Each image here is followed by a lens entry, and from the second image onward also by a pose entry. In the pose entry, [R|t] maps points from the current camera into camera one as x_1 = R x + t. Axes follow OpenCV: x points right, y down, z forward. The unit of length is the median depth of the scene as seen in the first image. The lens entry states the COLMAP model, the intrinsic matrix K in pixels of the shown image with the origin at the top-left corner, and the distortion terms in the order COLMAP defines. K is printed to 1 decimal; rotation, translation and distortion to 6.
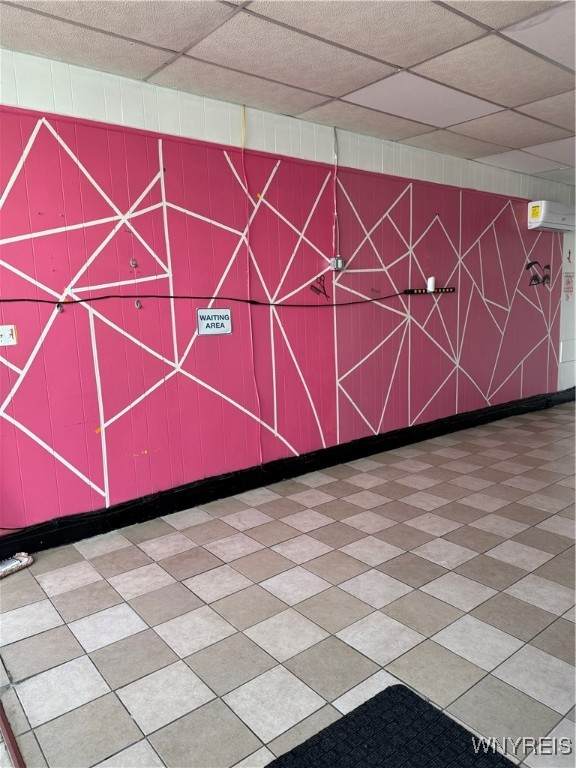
lens RADIAL K [[543.6, 0, 292.6], [0, 543.6, 384.0], [0, 0, 1]] dist [0.047900, -0.045743]
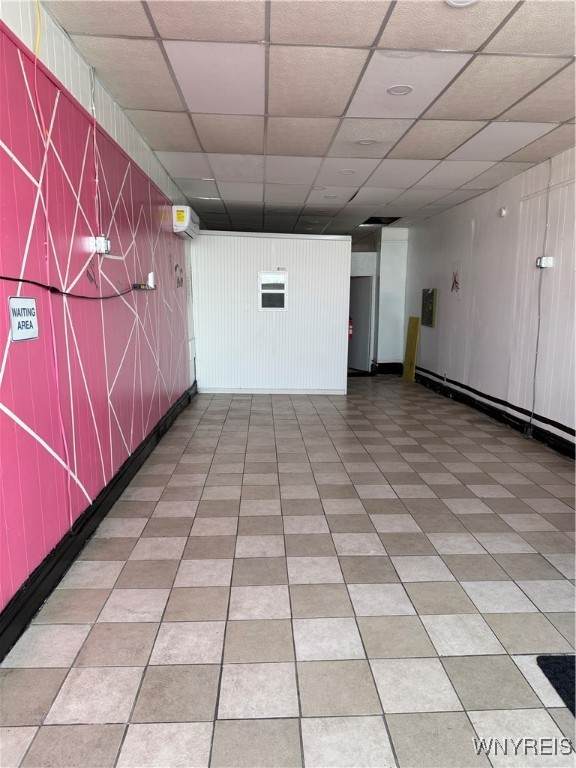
lens RADIAL K [[543.6, 0, 290.9], [0, 543.6, 376.6], [0, 0, 1]] dist [0.047900, -0.045743]
pose [[0.581270, -0.086288, 0.809123, -0.481773], [0.102921, 0.994172, 0.032084, -0.038220], [-0.807176, 0.064626, 0.586763, 0.397148]]
